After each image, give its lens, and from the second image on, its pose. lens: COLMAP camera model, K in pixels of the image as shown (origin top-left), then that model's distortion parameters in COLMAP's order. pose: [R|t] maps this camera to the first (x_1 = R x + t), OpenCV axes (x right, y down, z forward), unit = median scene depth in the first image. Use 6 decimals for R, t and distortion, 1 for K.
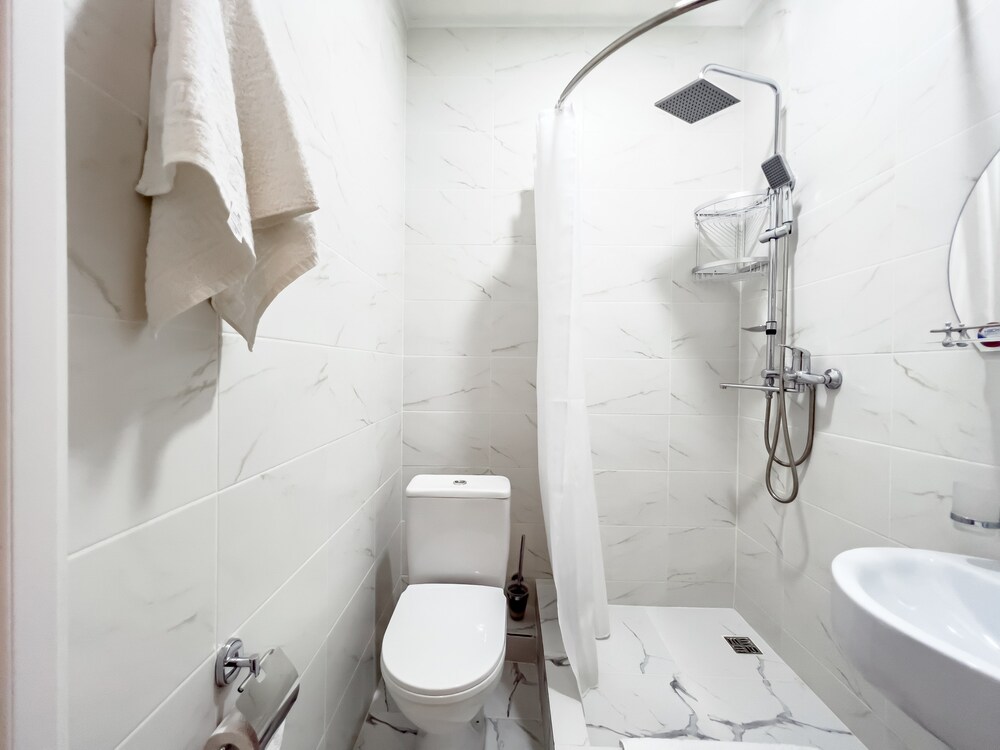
lens RADIAL K [[400.5, 0, 508.0], [0, 400.5, 371.0], [0, 0, 1]] dist [-0.000848, 0.000772]
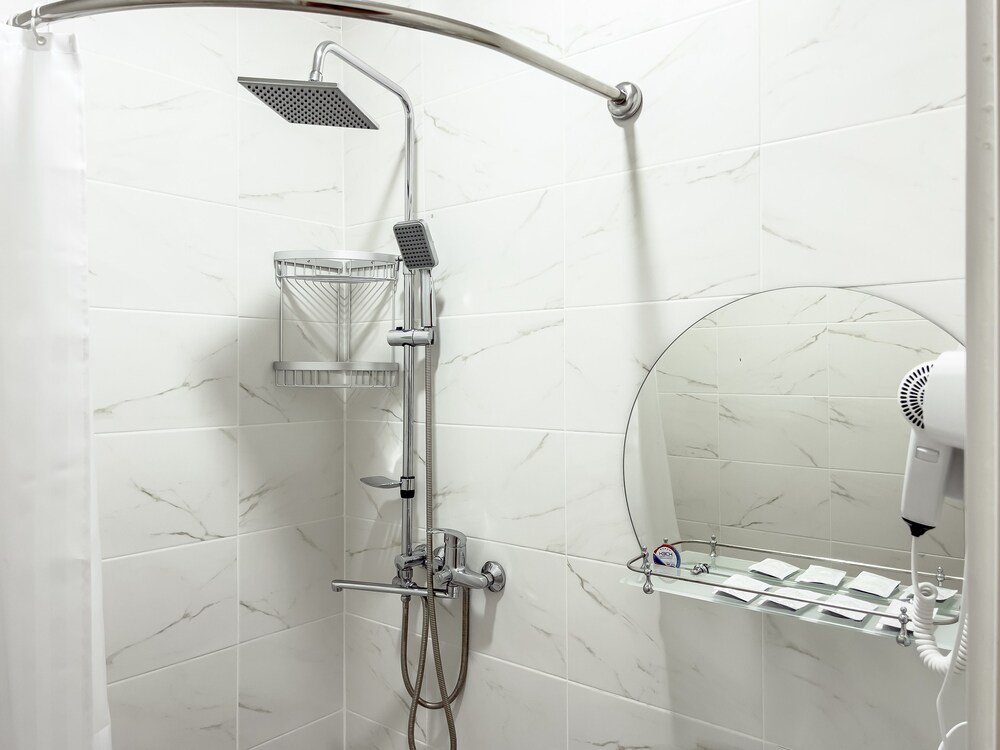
lens RADIAL K [[753.1, 0, 504.7], [0, 753.1, 374.2], [0, 0, 1]] dist [0.030027, -0.025630]
pose [[0.627192, -0.011397, 0.778781, -0.174917], [0.008216, 0.999934, 0.008017, -0.306207], [-0.778821, 0.001370, 0.627244, 0.143237]]
